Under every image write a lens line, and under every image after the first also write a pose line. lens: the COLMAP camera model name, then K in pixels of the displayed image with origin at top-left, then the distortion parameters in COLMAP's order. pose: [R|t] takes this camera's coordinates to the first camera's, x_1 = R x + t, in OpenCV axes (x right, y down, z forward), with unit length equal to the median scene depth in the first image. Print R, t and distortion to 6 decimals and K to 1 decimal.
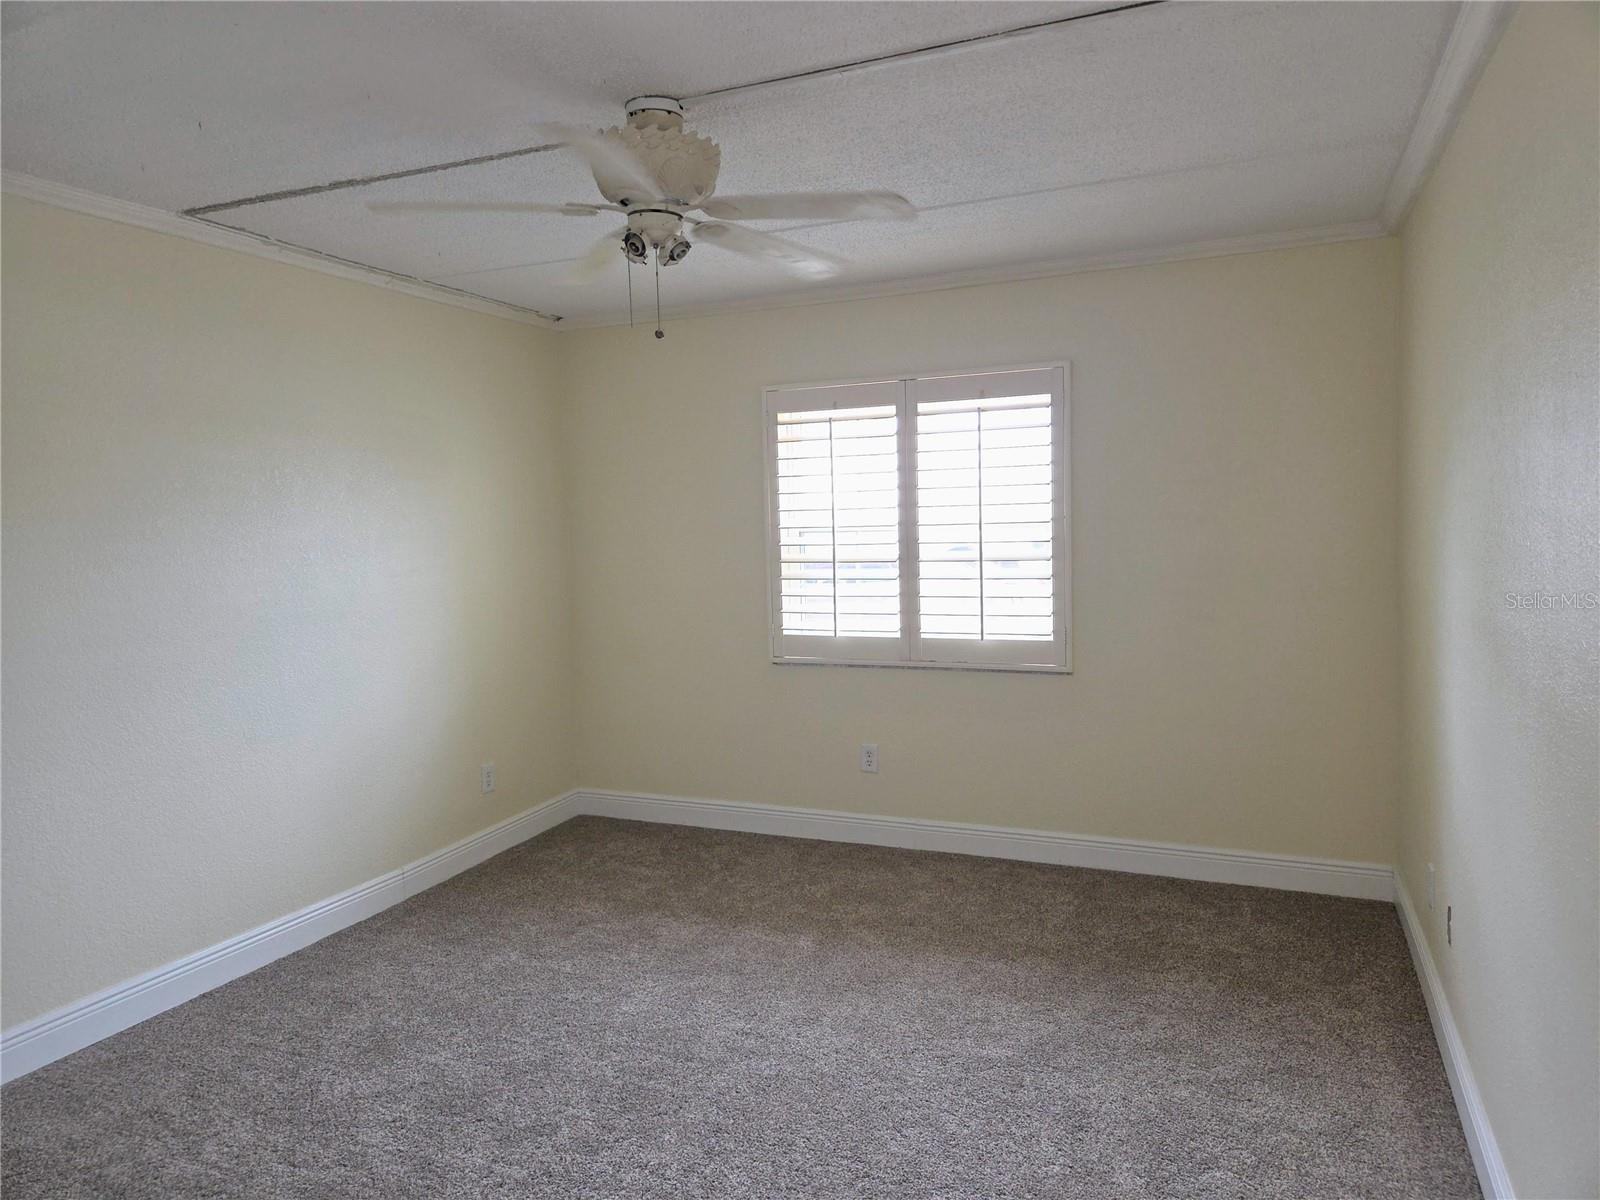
lens RADIAL K [[1072.3, 0, 793.2], [0, 1072.3, 588.9], [0, 0, 1]] dist [0.078518, -0.058660]
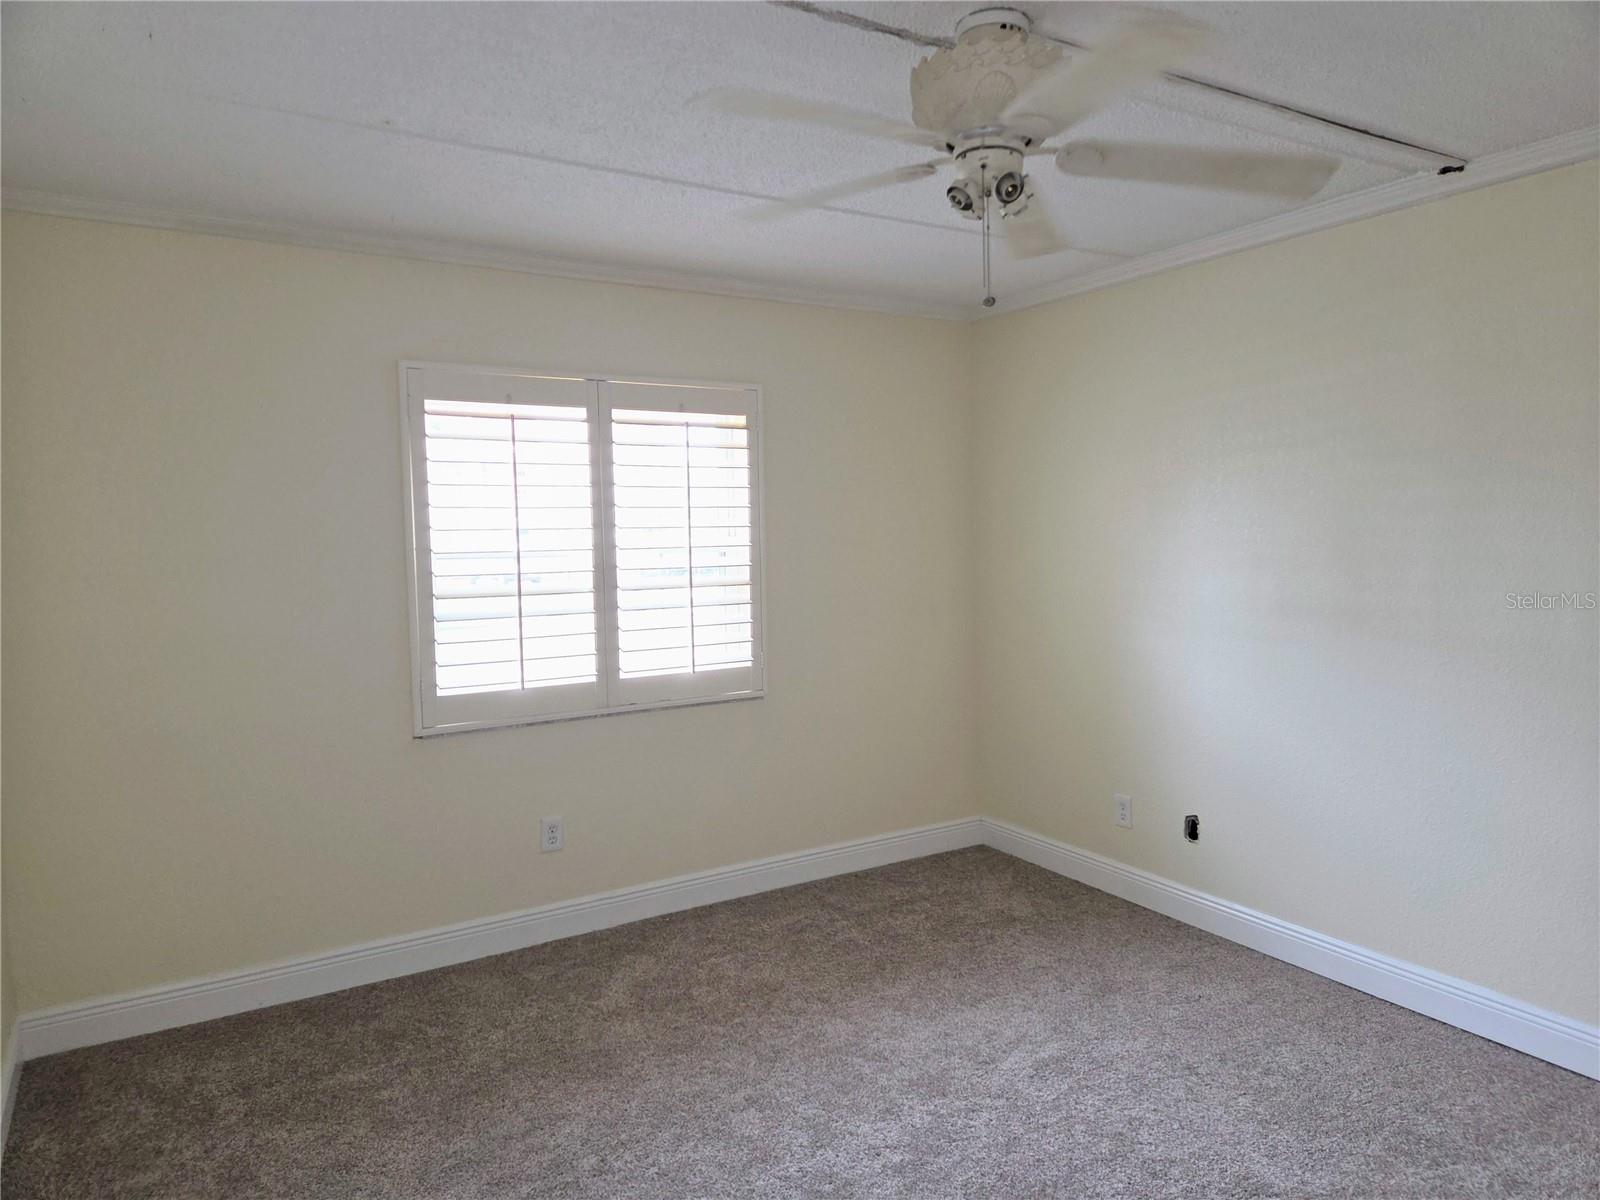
lens RADIAL K [[1081.1, 0, 800.0], [0, 1081.1, 600.0], [0, 0, 1]] dist [0.019939, -0.001642]
pose [[0.547546, -0.029675, 0.836249, -0.532854], [0.063912, 0.997935, -0.006434, -0.002994], [-0.834331, 0.056970, 0.548312, 0.399890]]
